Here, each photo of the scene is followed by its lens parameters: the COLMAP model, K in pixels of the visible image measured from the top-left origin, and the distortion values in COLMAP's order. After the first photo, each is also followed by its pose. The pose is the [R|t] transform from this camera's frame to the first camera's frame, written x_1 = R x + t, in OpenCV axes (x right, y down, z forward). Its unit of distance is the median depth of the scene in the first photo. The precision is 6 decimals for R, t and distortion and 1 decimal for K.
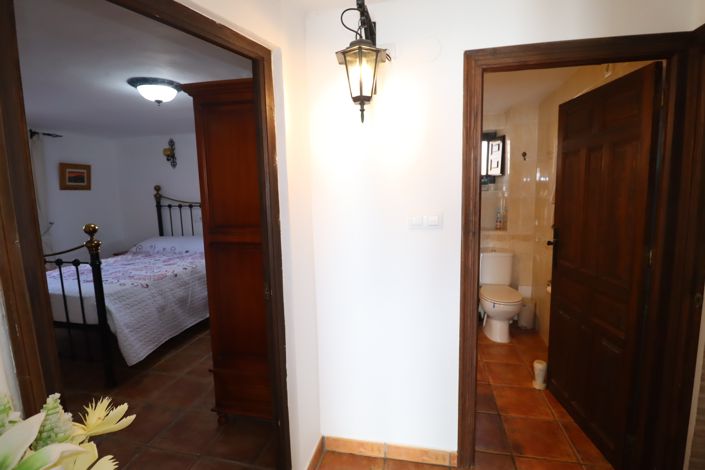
lens RADIAL K [[326.1, 0, 355.4], [0, 326.1, 230.0], [0, 0, 1]] dist [-0.009816, -0.005542]
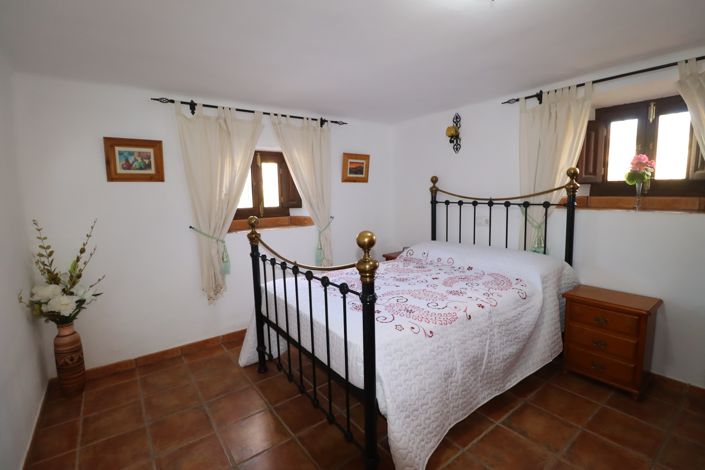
lens RADIAL K [[326.1, 0, 358.5], [0, 326.1, 234.0], [0, 0, 1]] dist [-0.009816, -0.005542]
pose [[0.760822, 0.087011, -0.643101, -0.295247], [-0.073518, 0.996148, 0.047802, -0.026467], [0.644783, 0.010911, 0.764288, 0.353724]]
